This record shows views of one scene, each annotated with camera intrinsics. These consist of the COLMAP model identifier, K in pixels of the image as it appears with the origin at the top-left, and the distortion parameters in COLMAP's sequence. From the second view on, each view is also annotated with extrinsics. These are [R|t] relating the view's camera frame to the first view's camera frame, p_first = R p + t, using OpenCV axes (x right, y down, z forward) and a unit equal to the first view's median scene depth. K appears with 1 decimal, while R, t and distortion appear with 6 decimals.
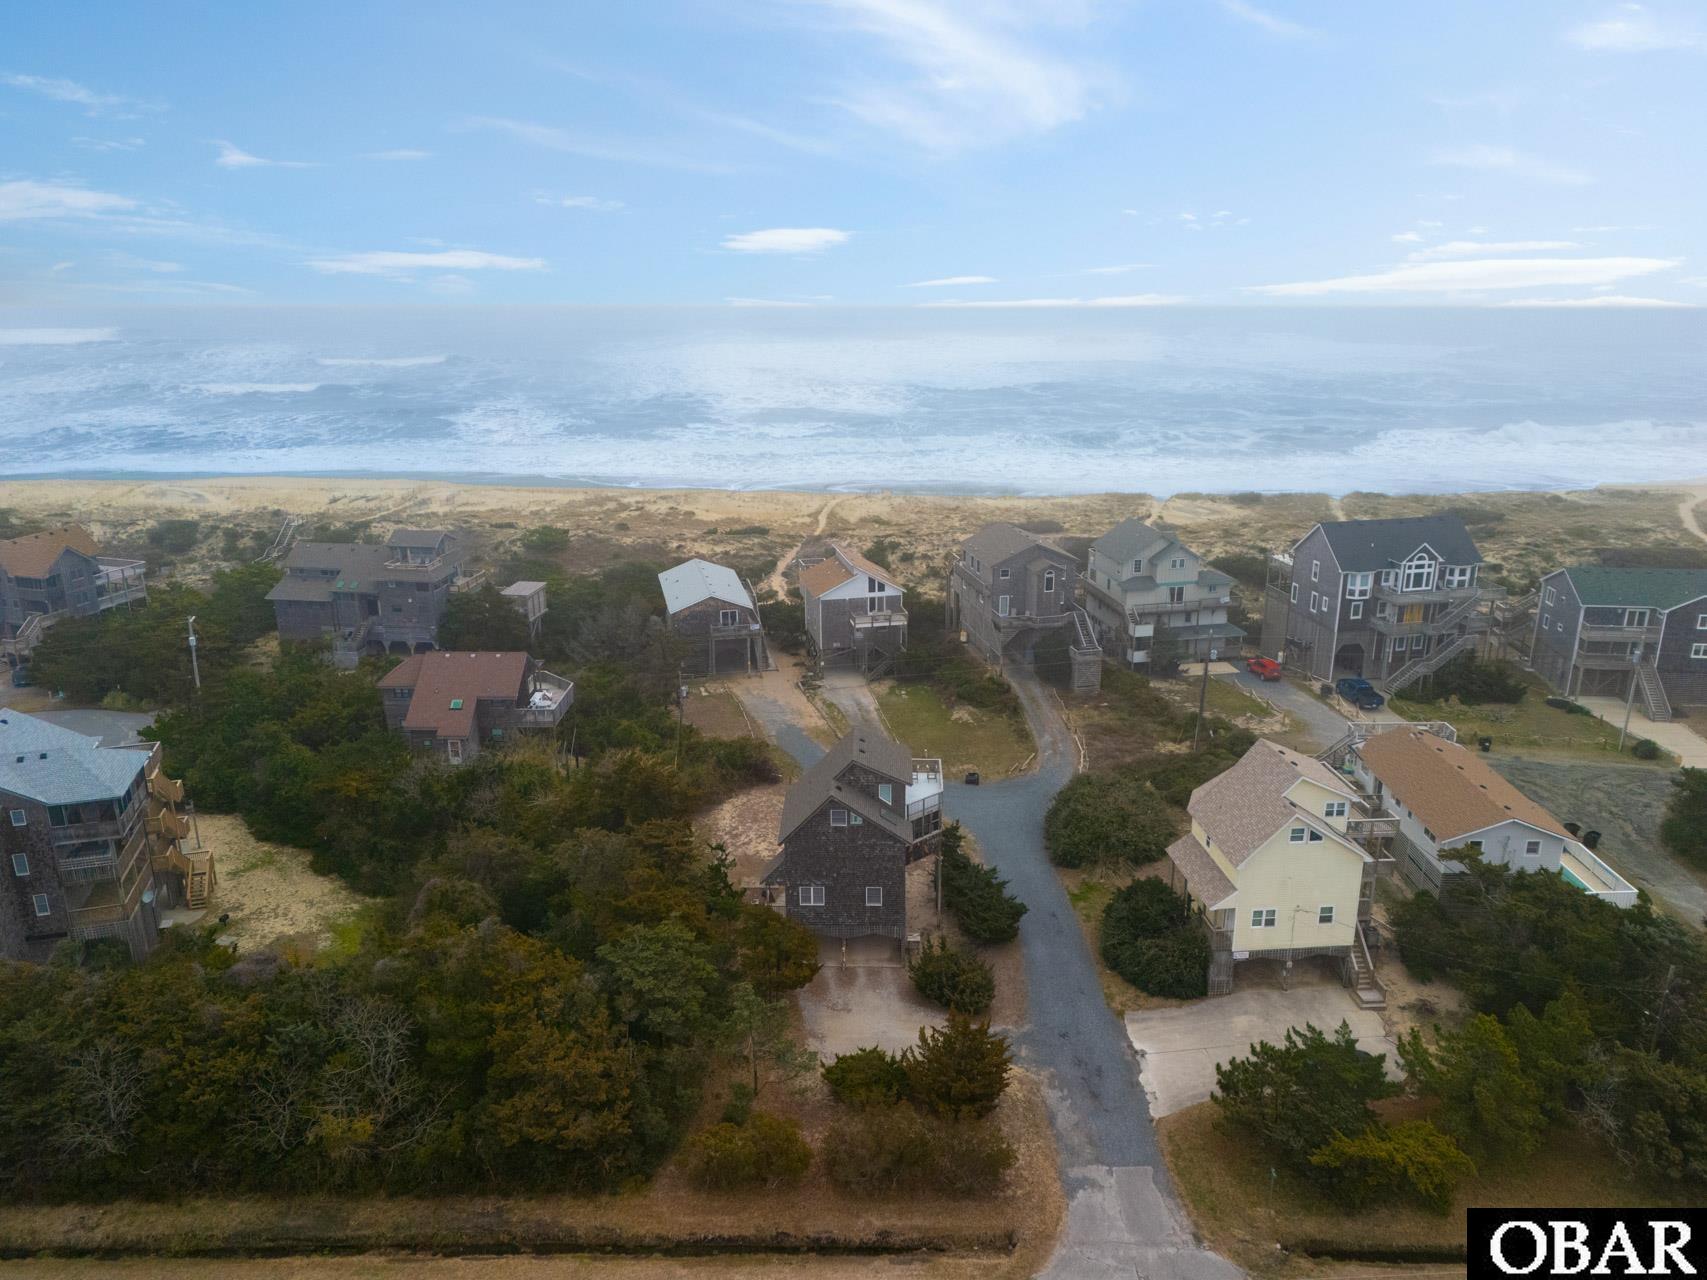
lens RADIAL K [[1252.4, 0, 853.5], [0, 1252.4, 640.0], [0, 0, 1]] dist [0.200455, -0.527656]
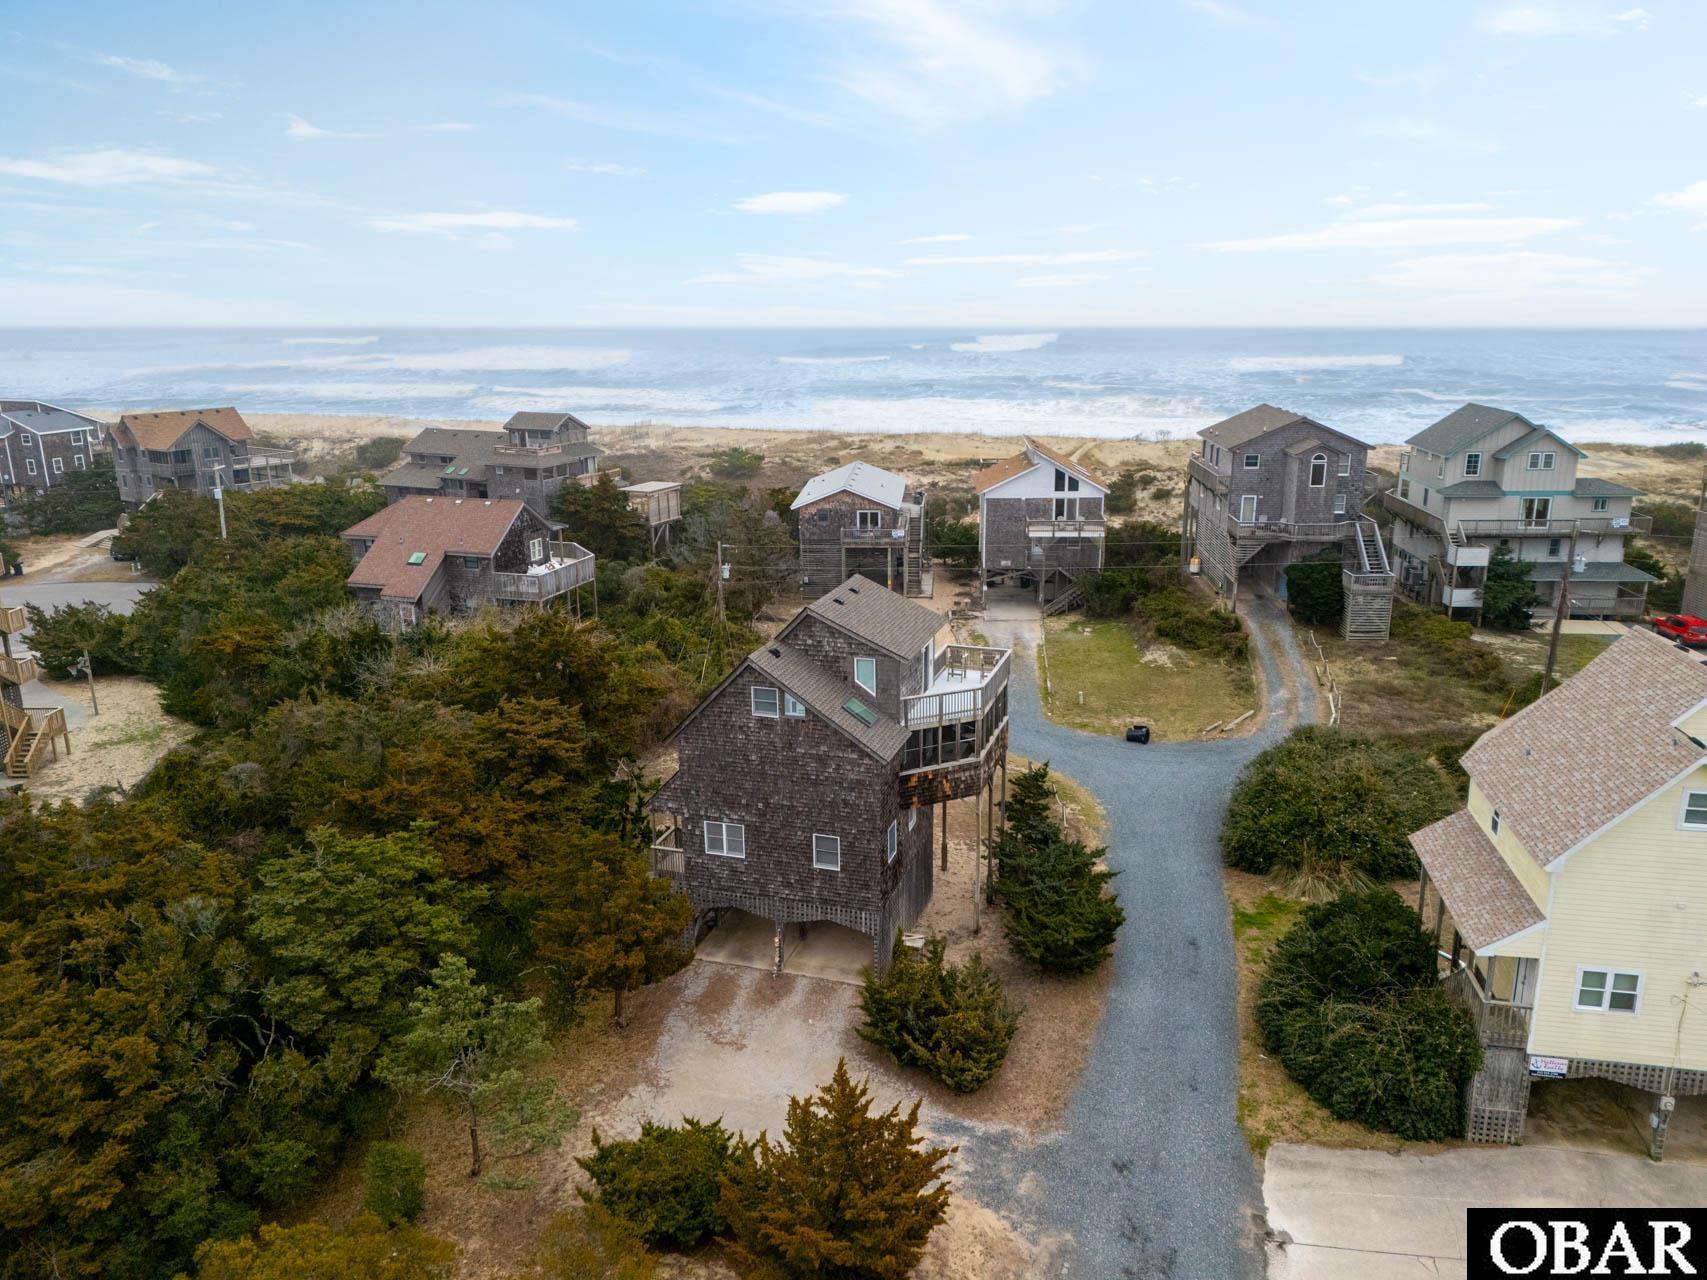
lens RADIAL K [[1249.9, 0, 853.5], [0, 1249.9, 640.0], [0, 0, 1]] dist [0.093350, -0.088822]
pose [[0.958071, 0.070663, -0.277679, 0.129566], [-0.081076, 0.996364, -0.026182, 0.090848], [0.274820, 0.047597, 0.960317, 0.343962]]
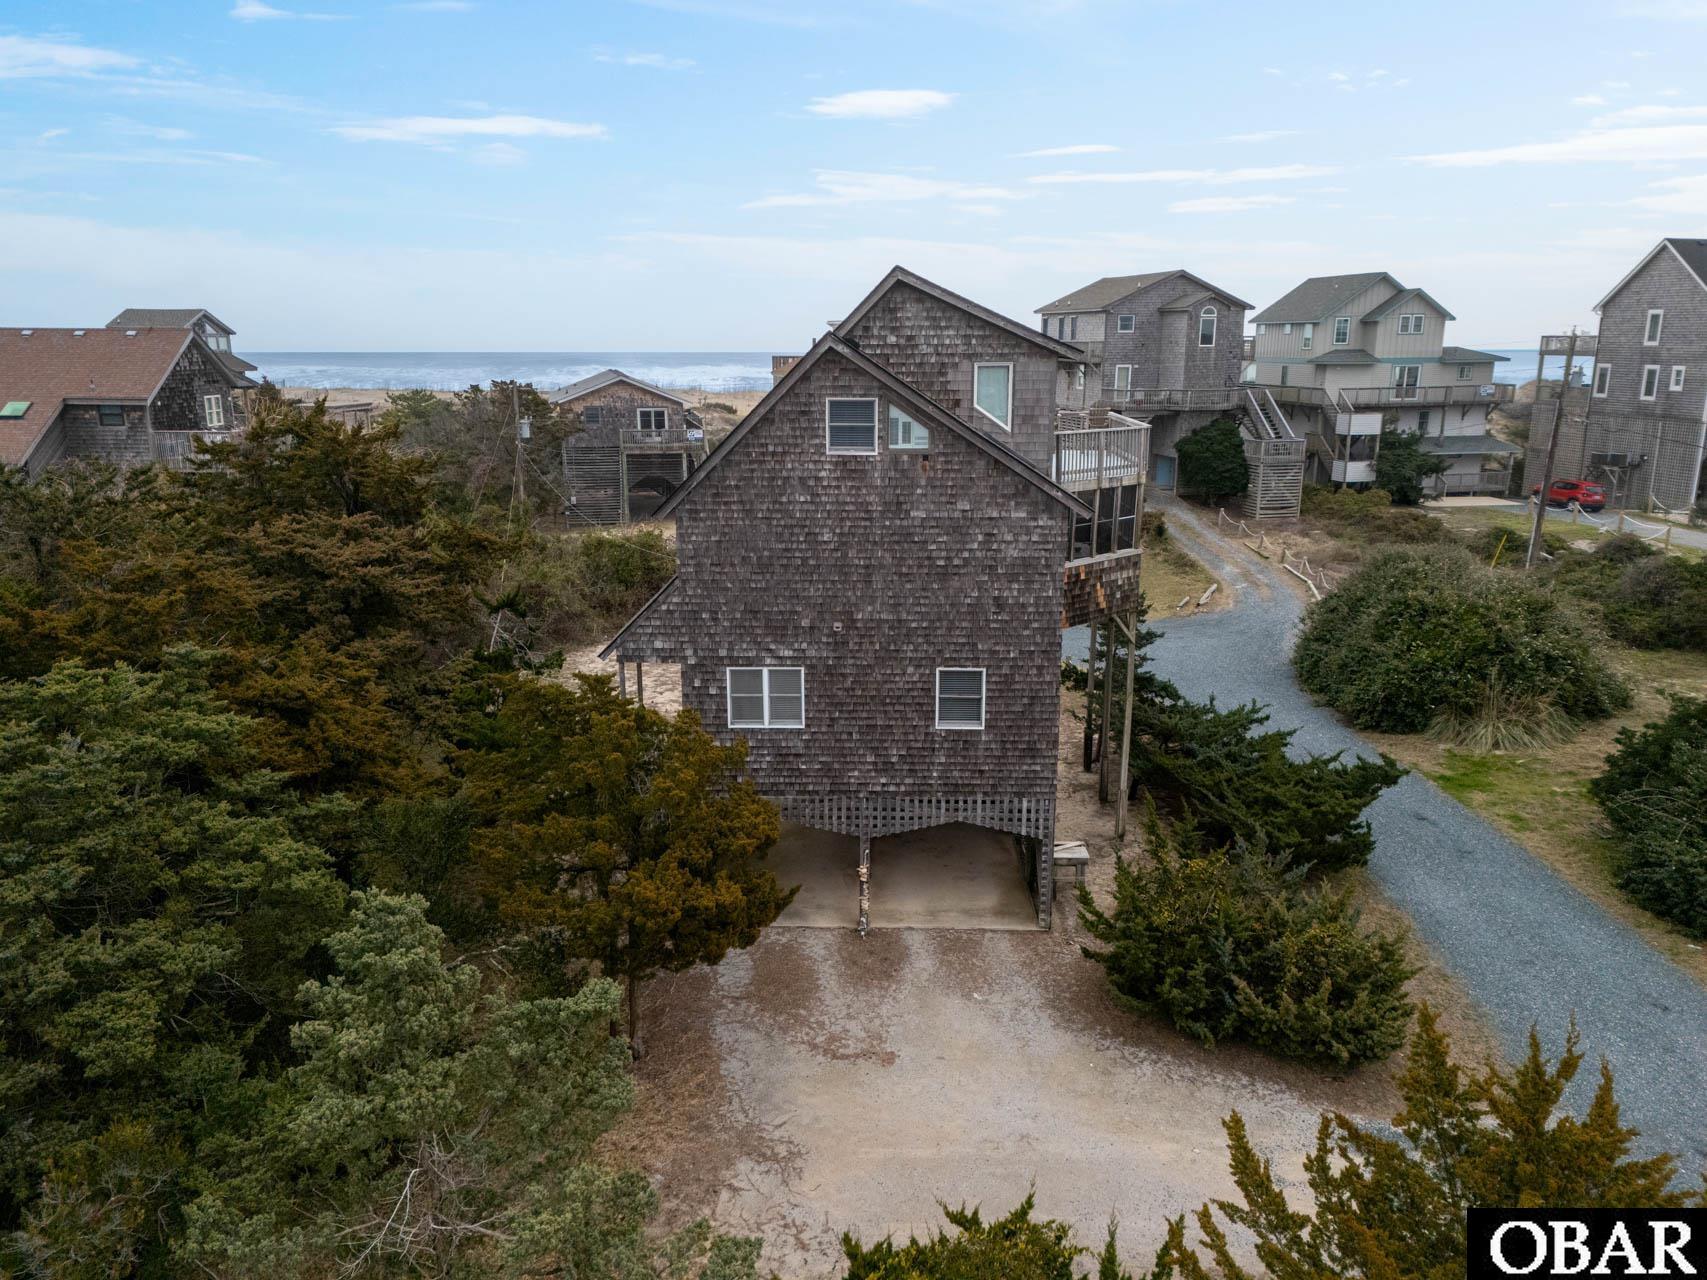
lens RADIAL K [[1244.9, 0, 853.5], [0, 1244.9, 640.0], [0, 0, 1]] dist [0.087071, -0.081378]
pose [[0.999949, 0.006004, 0.008120, -0.009880], [-0.005425, 0.997560, -0.069600, 0.155423], [-0.008518, 0.069552, 0.997542, 0.508027]]
